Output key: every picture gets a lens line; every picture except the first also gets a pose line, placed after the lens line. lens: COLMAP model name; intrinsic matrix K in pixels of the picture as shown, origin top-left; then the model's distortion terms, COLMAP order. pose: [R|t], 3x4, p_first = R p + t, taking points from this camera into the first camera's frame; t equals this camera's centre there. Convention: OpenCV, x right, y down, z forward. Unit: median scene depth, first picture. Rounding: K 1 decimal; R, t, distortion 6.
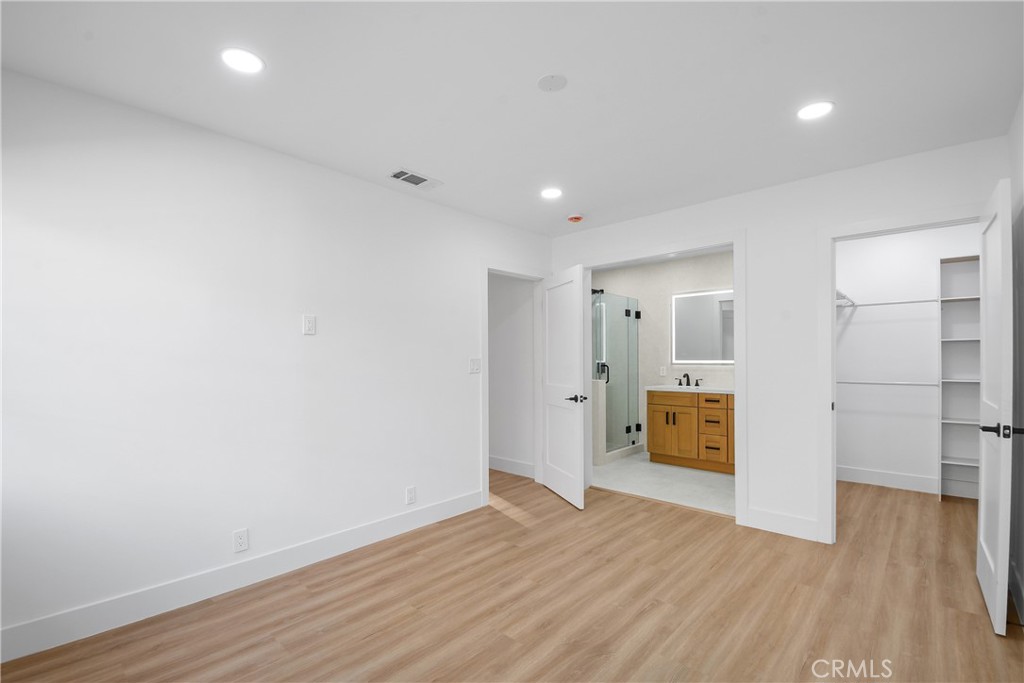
lens RADIAL K [[460.1, 0, 507.1], [0, 460.1, 359.6], [0, 0, 1]] dist [0.001420, -0.016243]
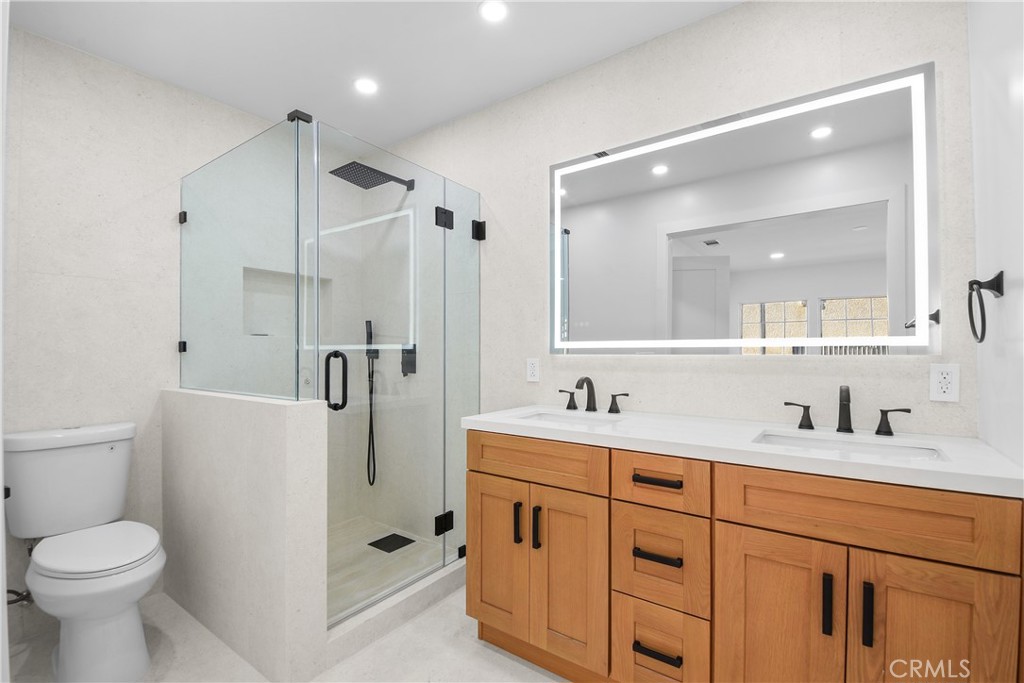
lens RADIAL K [[460.1, 0, 507.1], [0, 460.1, 359.6], [0, 0, 1]] dist [0.001420, -0.016243]
pose [[0.993350, -0.003126, 0.115095, 0.318502], [0.001579, 0.999907, 0.013532, 0.012990], [-0.115126, -0.013261, 0.993262, 0.721956]]
